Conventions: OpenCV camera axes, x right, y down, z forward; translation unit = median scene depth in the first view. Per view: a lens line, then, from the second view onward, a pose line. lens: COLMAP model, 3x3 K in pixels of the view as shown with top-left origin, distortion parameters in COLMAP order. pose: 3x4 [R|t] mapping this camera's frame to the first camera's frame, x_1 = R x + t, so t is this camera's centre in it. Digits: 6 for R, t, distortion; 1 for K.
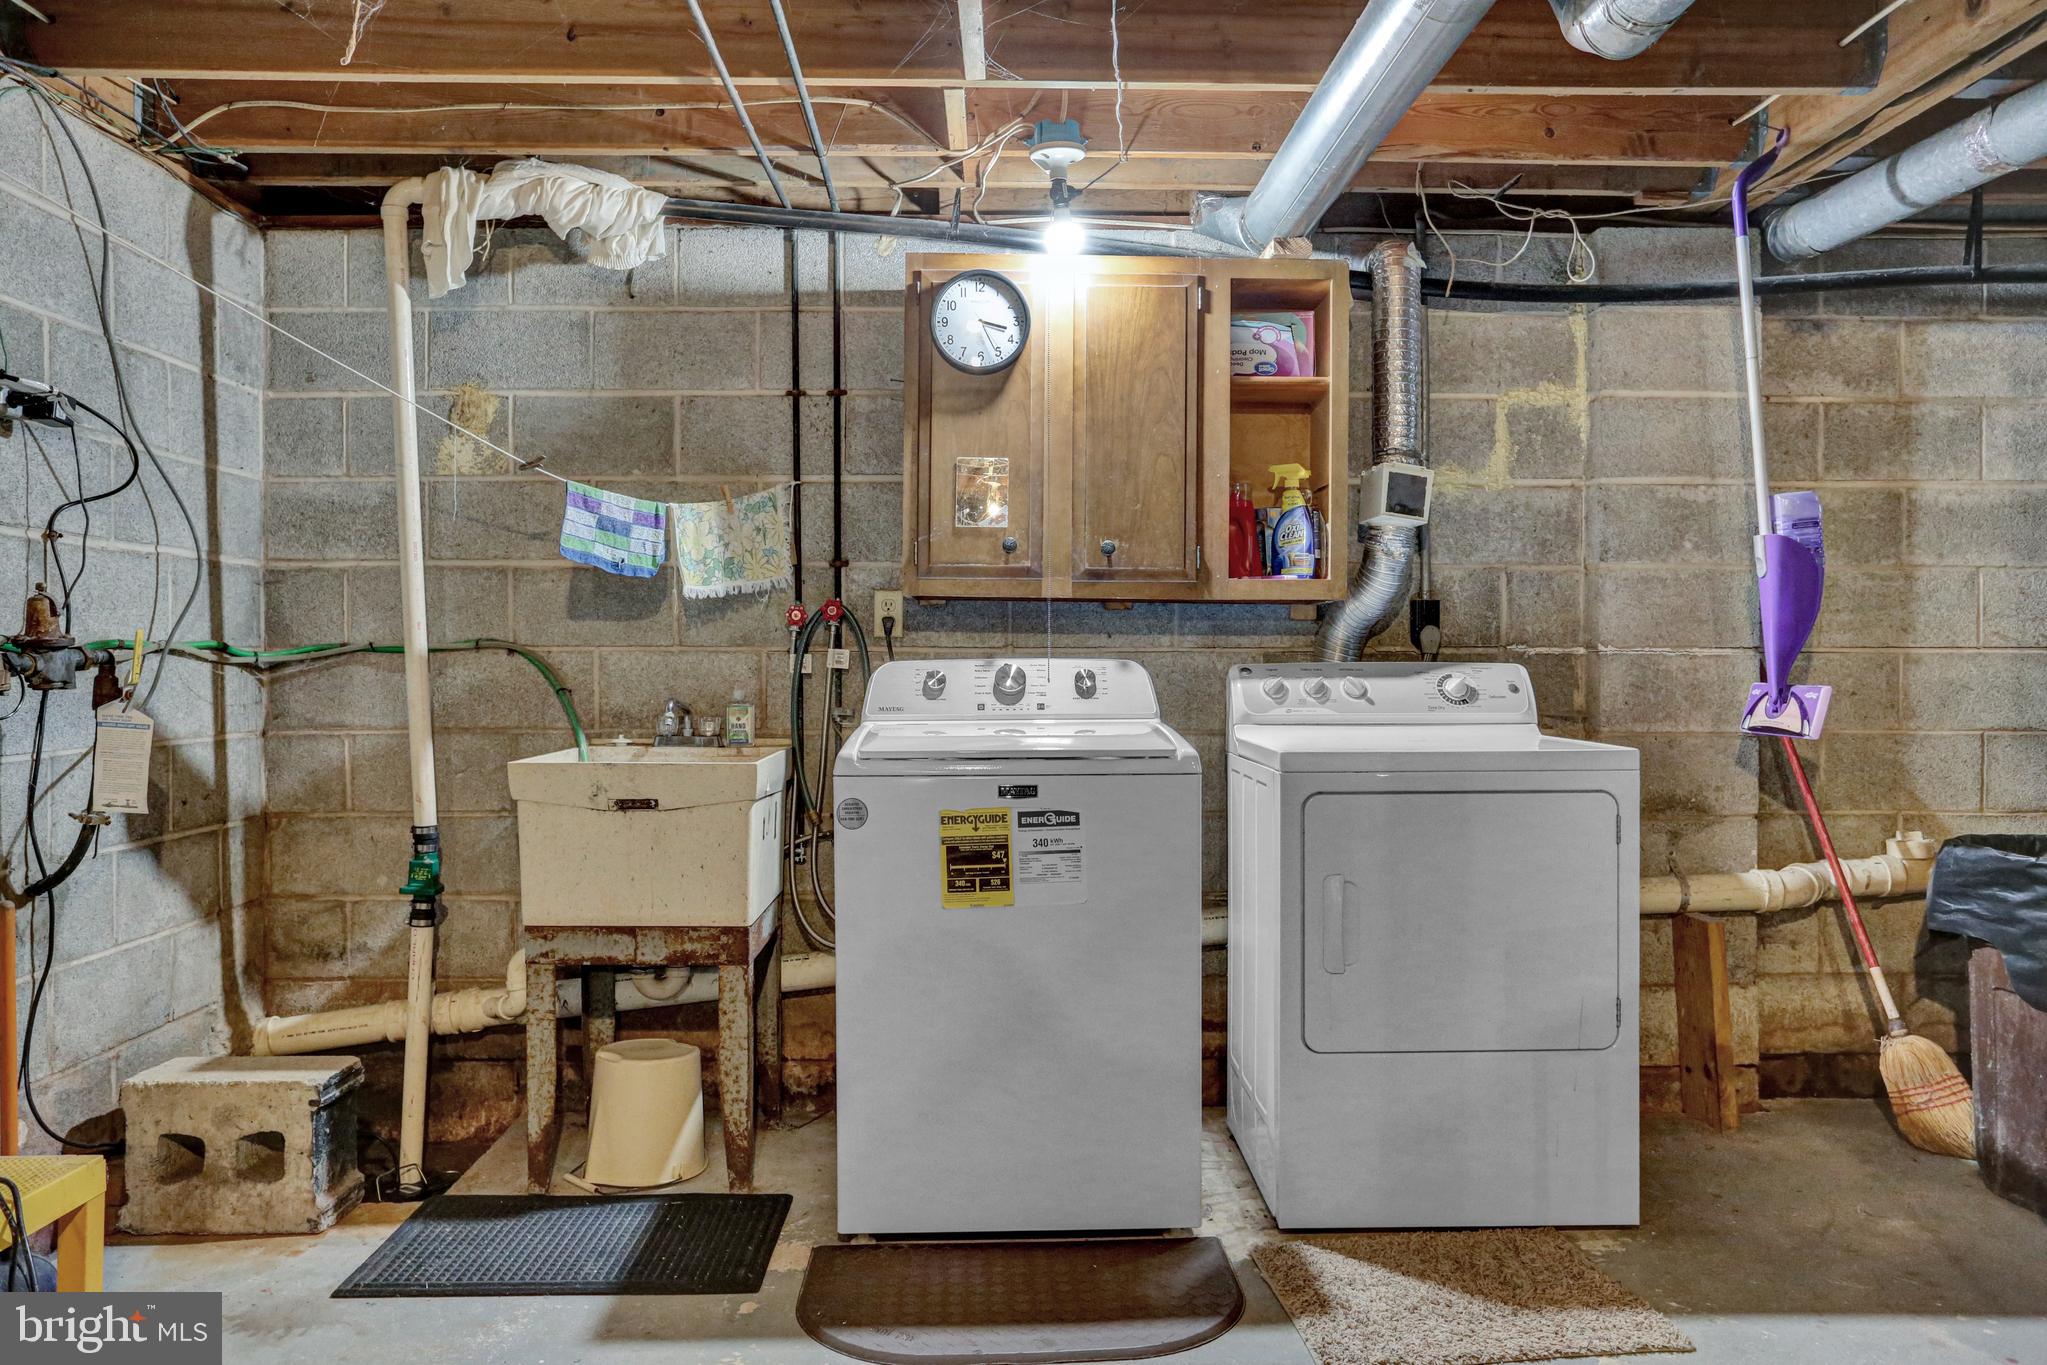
lens RADIAL K [[1478.4, 0, 990.0], [0, 1478.4, 693.7], [0, 0, 1]] dist [-0.005868, 0.000235]
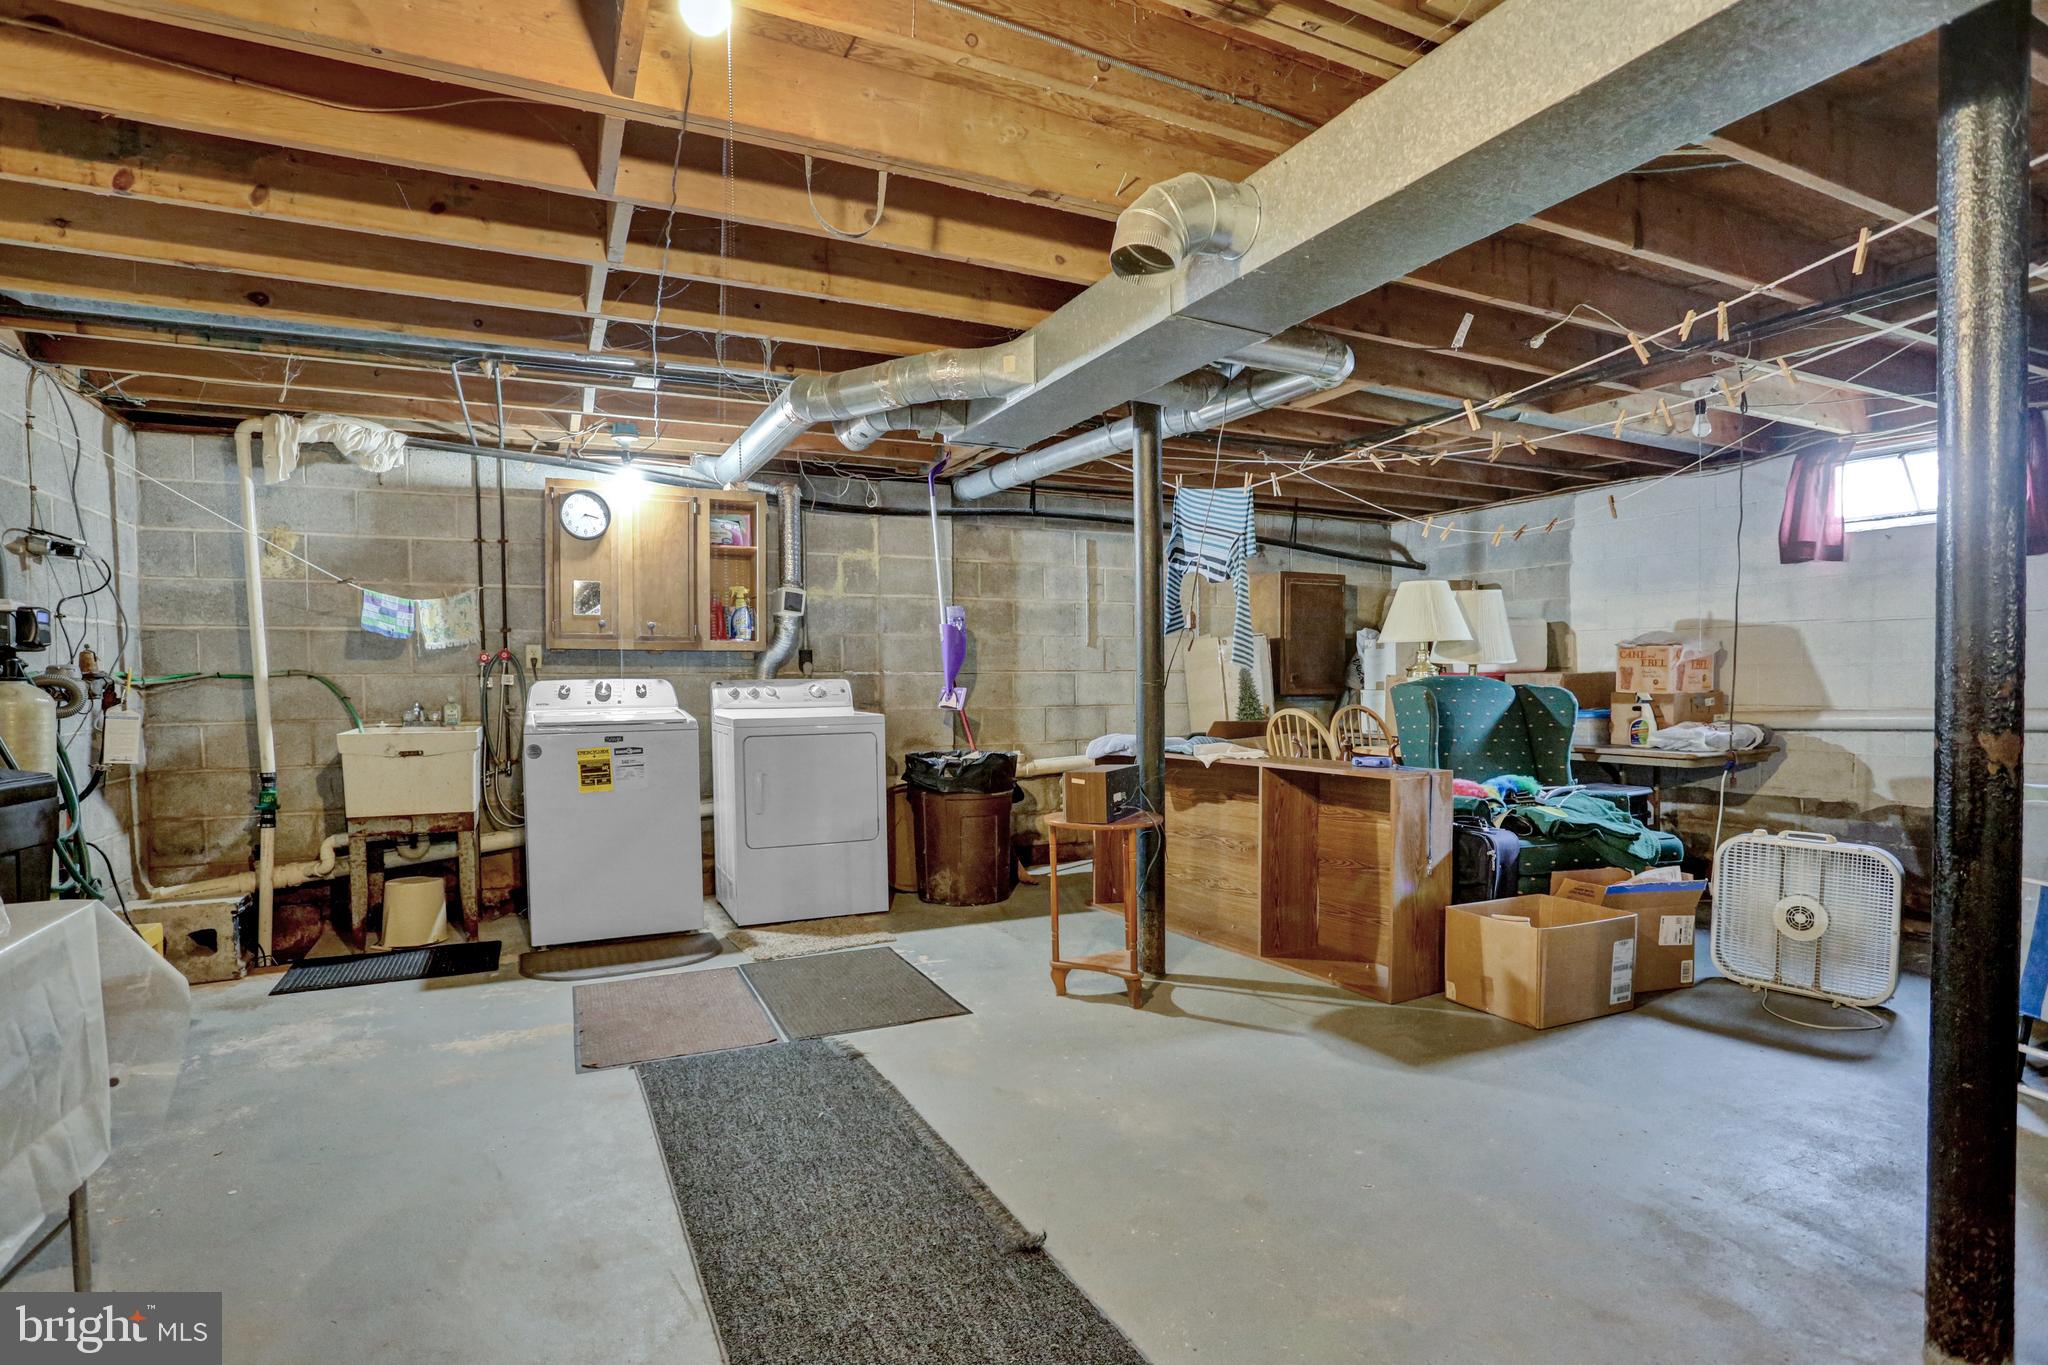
lens RADIAL K [[1055.8, 0, 1028.5], [0, 1055.8, 707.1], [0, 0, 1]] dist [-0.084014, 0.039422]
pose [[0.901924, -0.017833, 0.431526, -0.074655], [0.015302, 0.999839, 0.009336, 0.010511], [-0.431623, -0.001817, 0.902052, -0.534865]]
